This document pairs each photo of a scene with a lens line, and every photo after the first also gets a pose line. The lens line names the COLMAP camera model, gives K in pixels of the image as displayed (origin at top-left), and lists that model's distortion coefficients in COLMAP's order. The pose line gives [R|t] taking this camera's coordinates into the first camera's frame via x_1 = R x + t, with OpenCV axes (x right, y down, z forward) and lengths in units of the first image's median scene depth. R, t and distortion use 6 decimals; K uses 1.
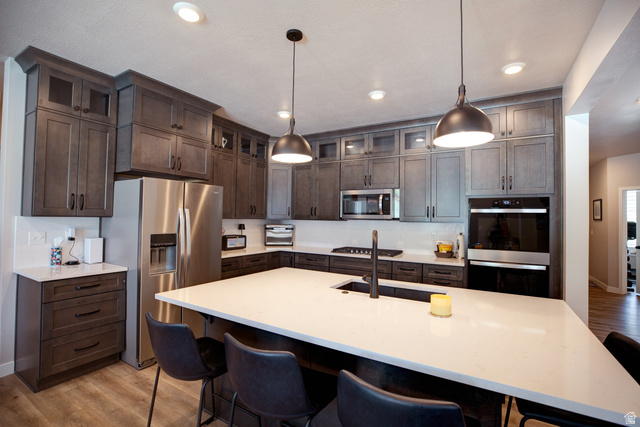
lens RADIAL K [[295.3, 0, 322.3], [0, 295.3, 211.9], [0, 0, 1]] dist [-0.028769, 0.000443]
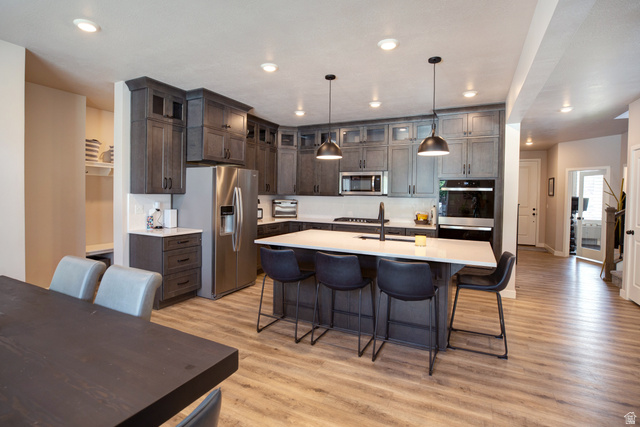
lens RADIAL K [[324.7, 0, 303.1], [0, 324.7, 201.0], [0, 0, 1]] dist [-0.036046, -0.000193]
pose [[0.998940, -0.001864, 0.045987, -0.213687], [-0.000165, 0.999028, 0.044079, -0.014716], [-0.046025, -0.044040, 0.997969, -0.489094]]
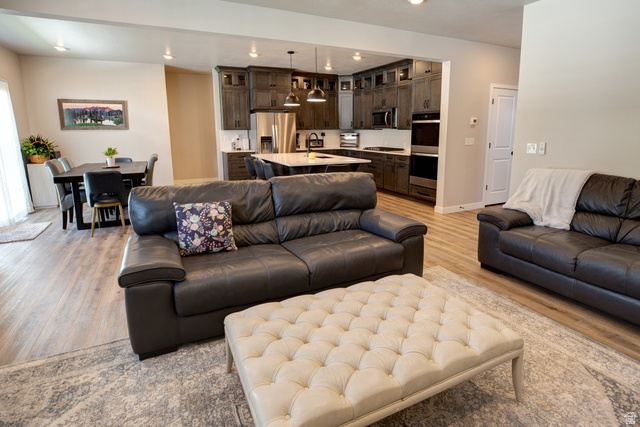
lens RADIAL K [[342.7, 0, 339.4], [0, 342.7, 191.2], [0, 0, 1]] dist [-0.034013, 0.001882]
pose [[0.854220, 0.074573, -0.514536, 1.193742], [0.027560, 0.981774, 0.188046, 0.005825], [0.519181, -0.174813, 0.836595, -0.904593]]
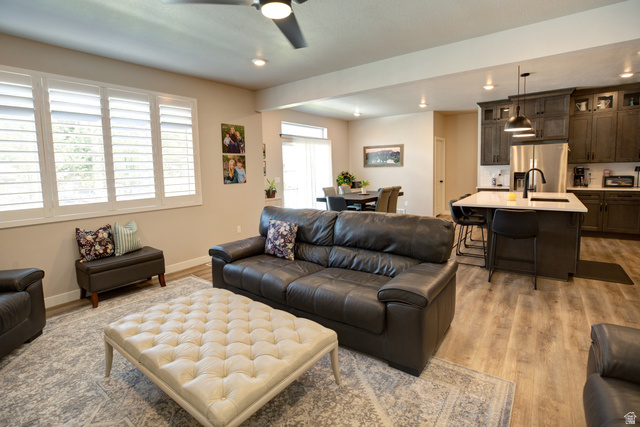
lens RADIAL K [[316.6, 0, 310.1], [0, 316.6, 195.2], [0, 0, 1]] dist [-0.019495, 0.001042]
pose [[-0.107600, 0.067777, -0.991881, 1.551002], [0.047824, 0.996871, 0.062930, 0.023204], [0.993043, -0.040665, -0.110505, -0.199984]]
